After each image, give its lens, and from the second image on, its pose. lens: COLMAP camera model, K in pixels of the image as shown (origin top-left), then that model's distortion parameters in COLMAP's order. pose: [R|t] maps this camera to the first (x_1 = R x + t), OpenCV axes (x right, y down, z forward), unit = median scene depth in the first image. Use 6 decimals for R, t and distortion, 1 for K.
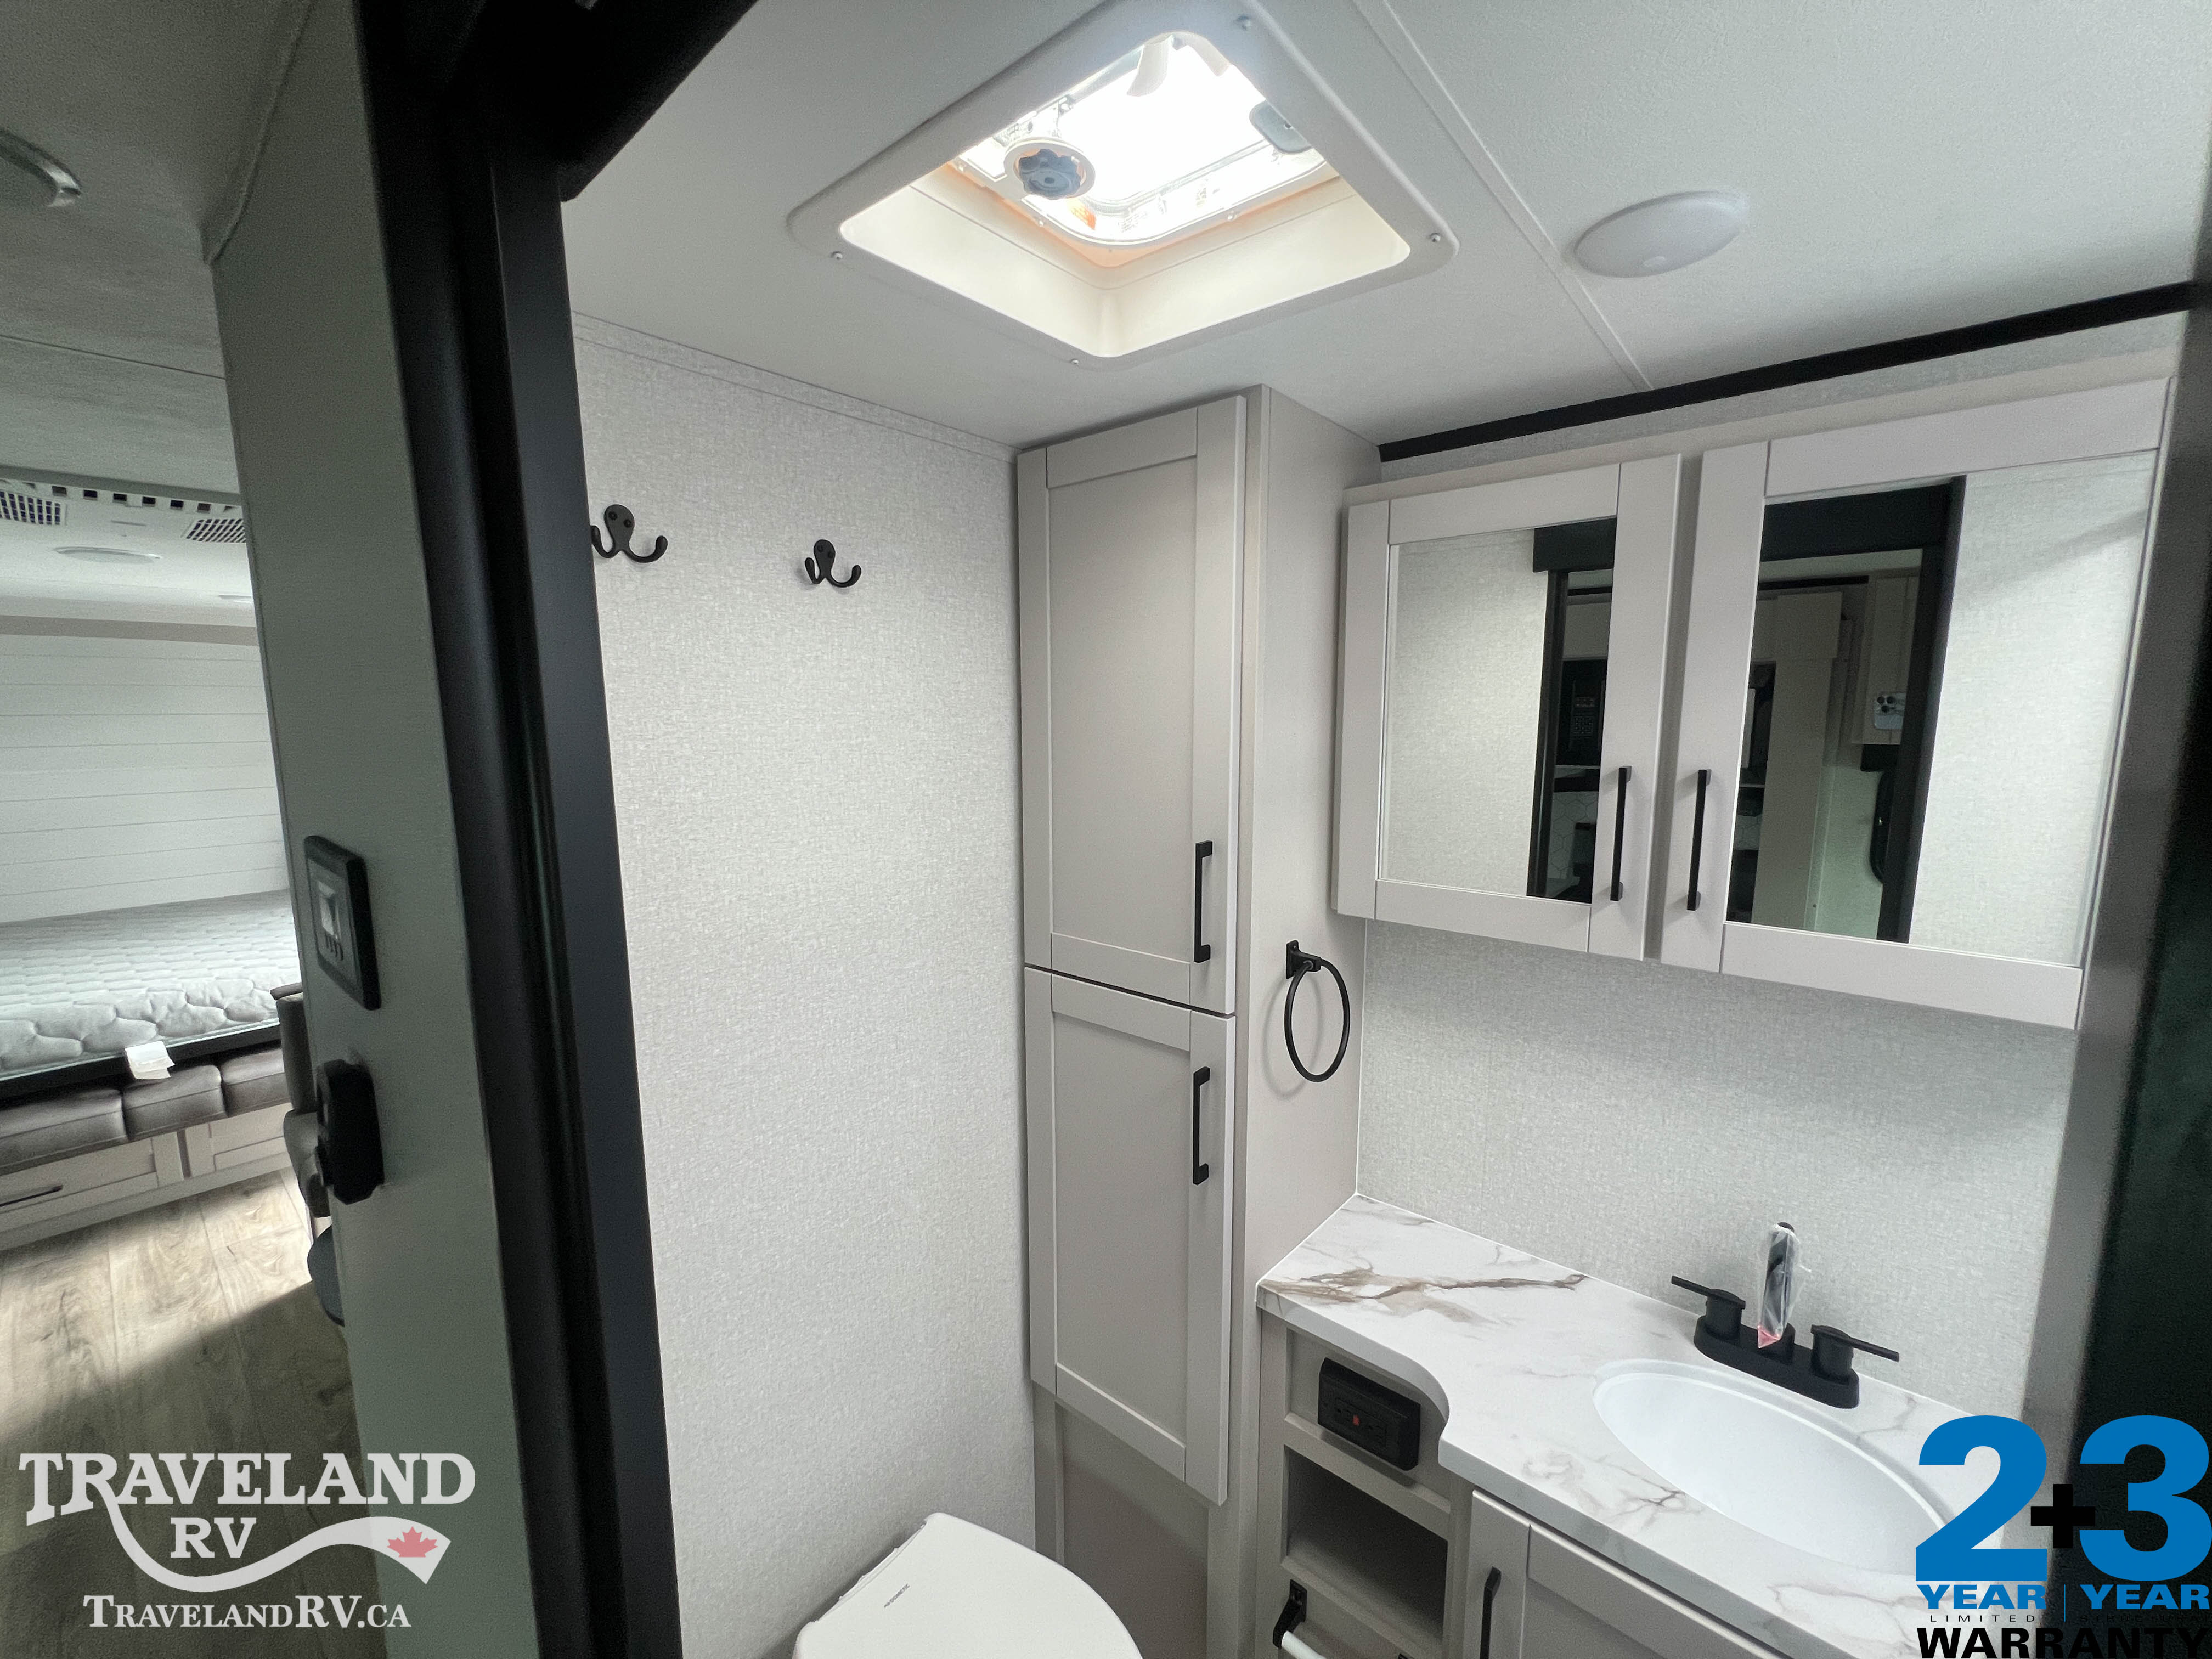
lens RADIAL K [[889.4, 0, 1108.7], [0, 889.4, 818.8], [0, 0, 1]] dist [-0.002845, 0.000838]
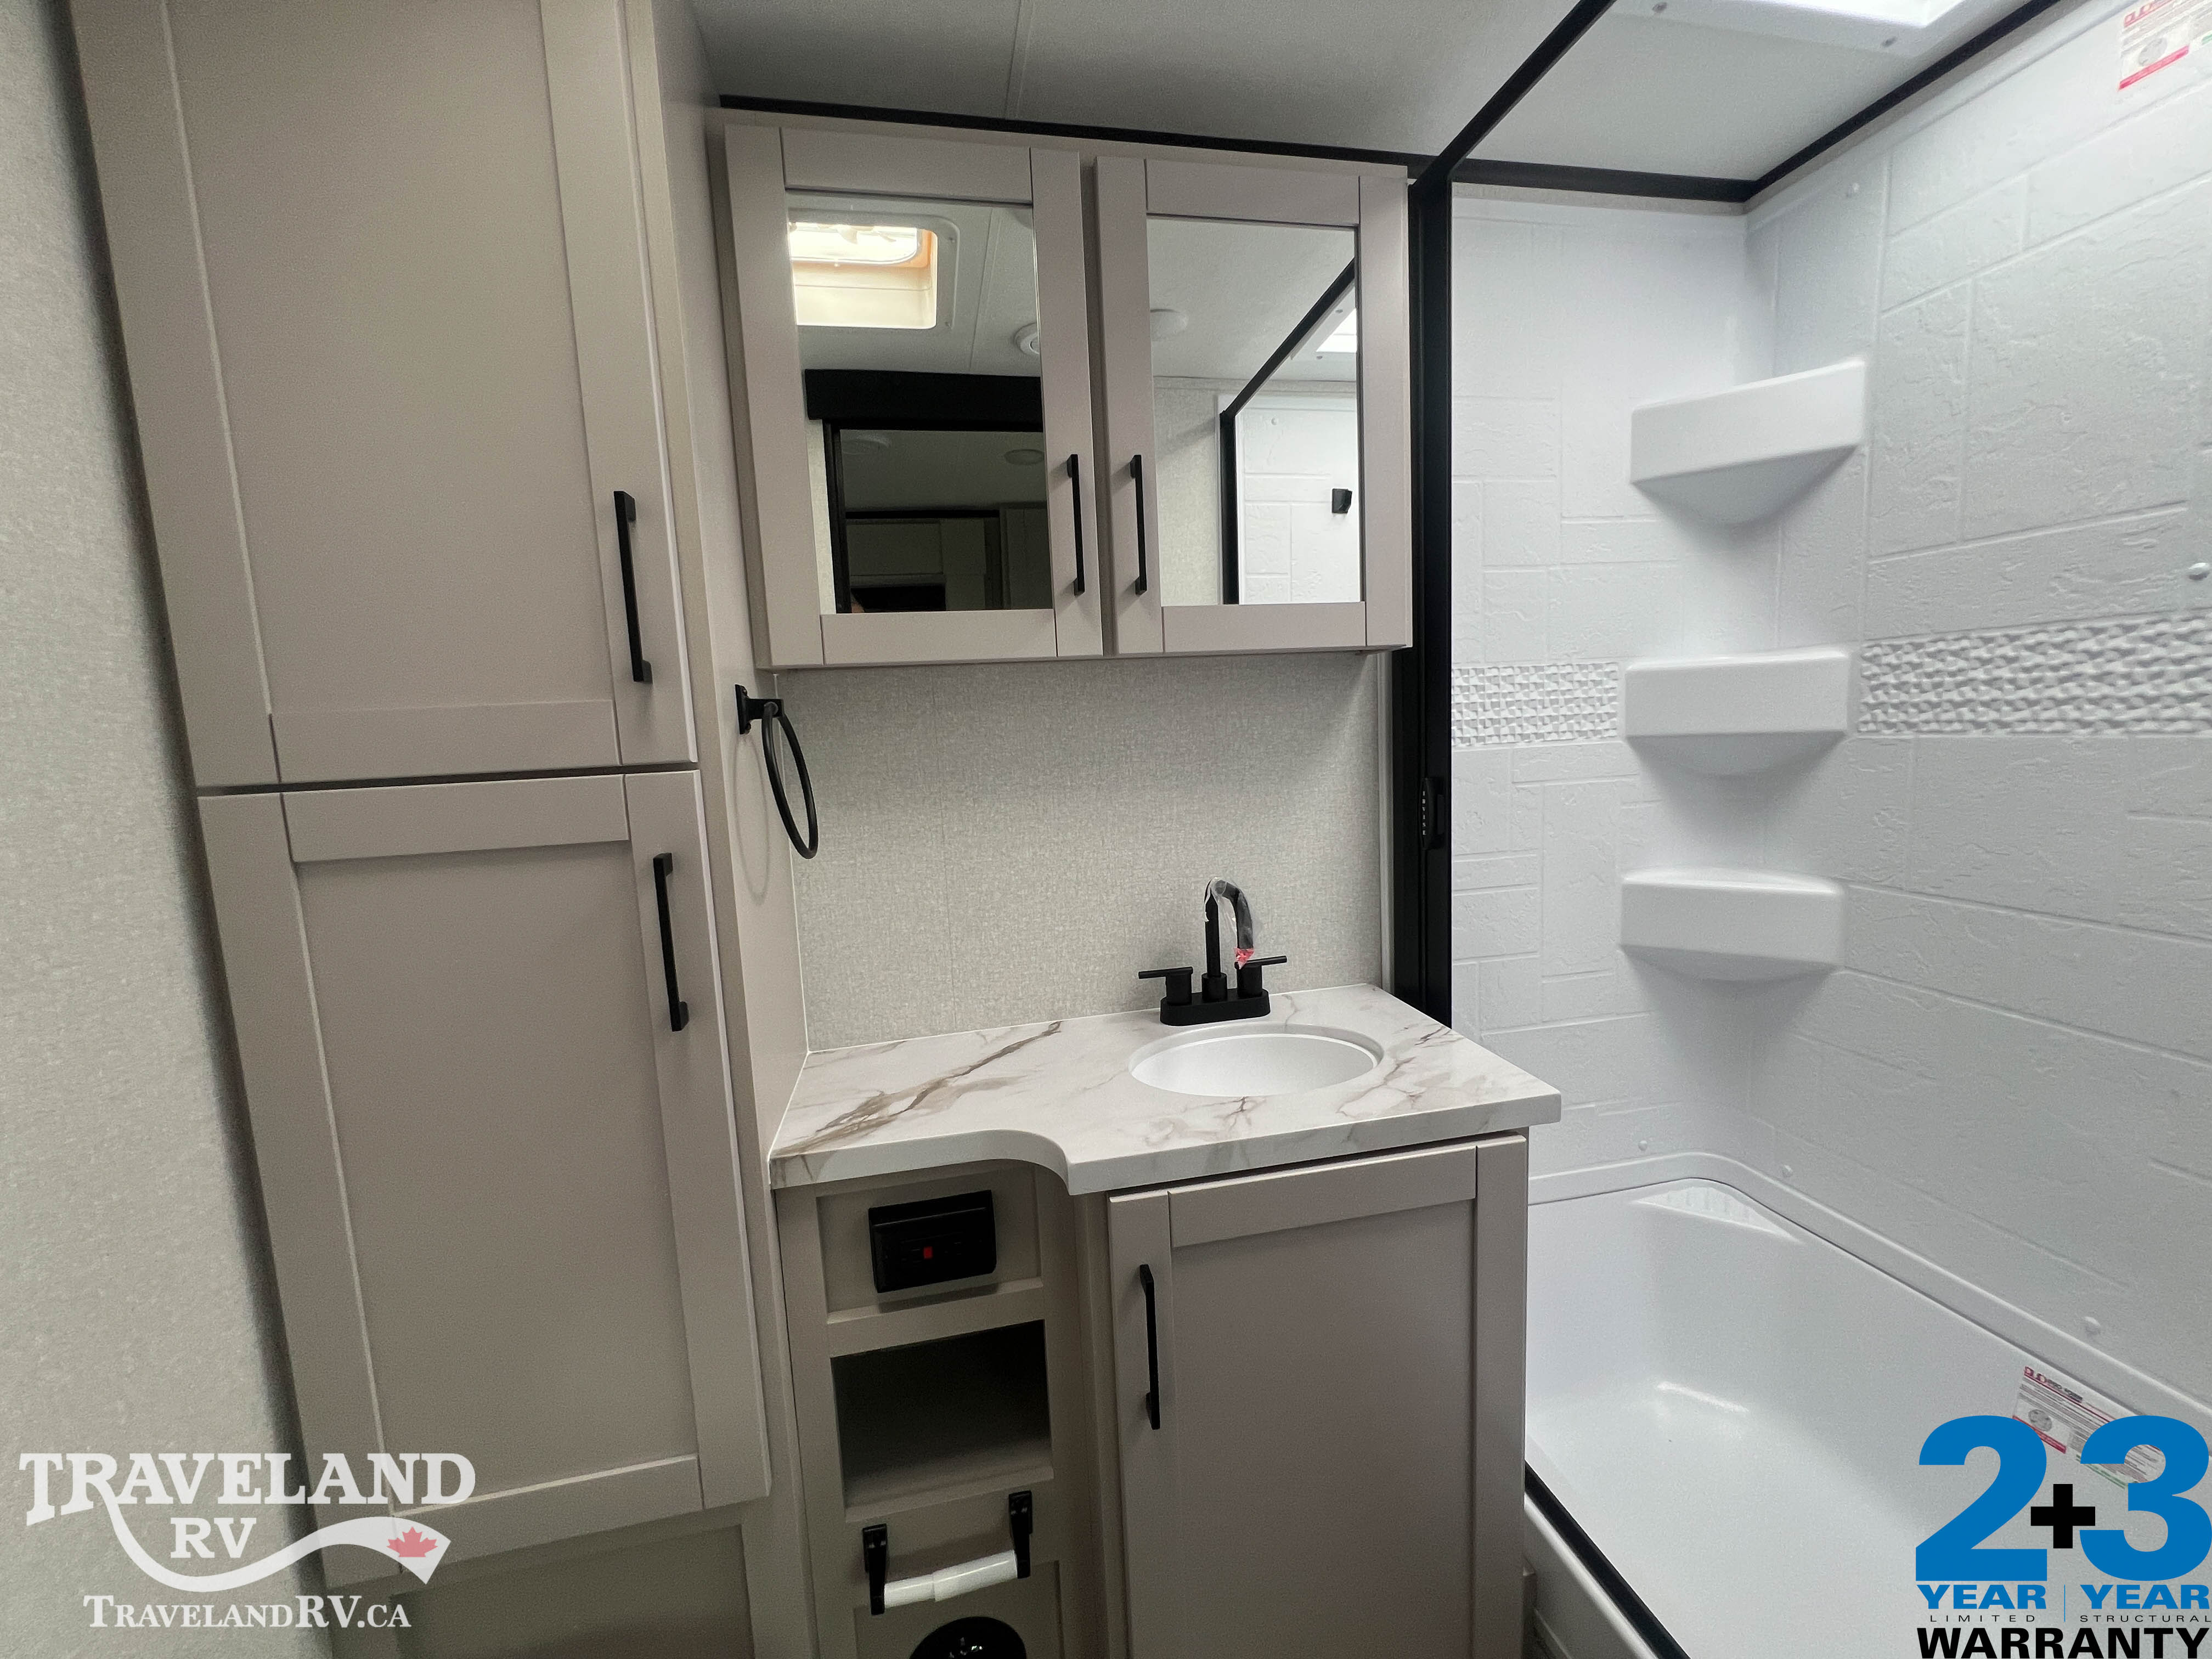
lens RADIAL K [[889.4, 0, 1100.8], [0, 889.4, 825.0], [0, 0, 1]] dist [-0.002845, 0.000838]
pose [[0.614905, -0.112653, 0.780514, -0.201558], [0.146794, 0.988797, 0.027067, 0.282315], [-0.774818, 0.097931, 0.624553, 0.321979]]
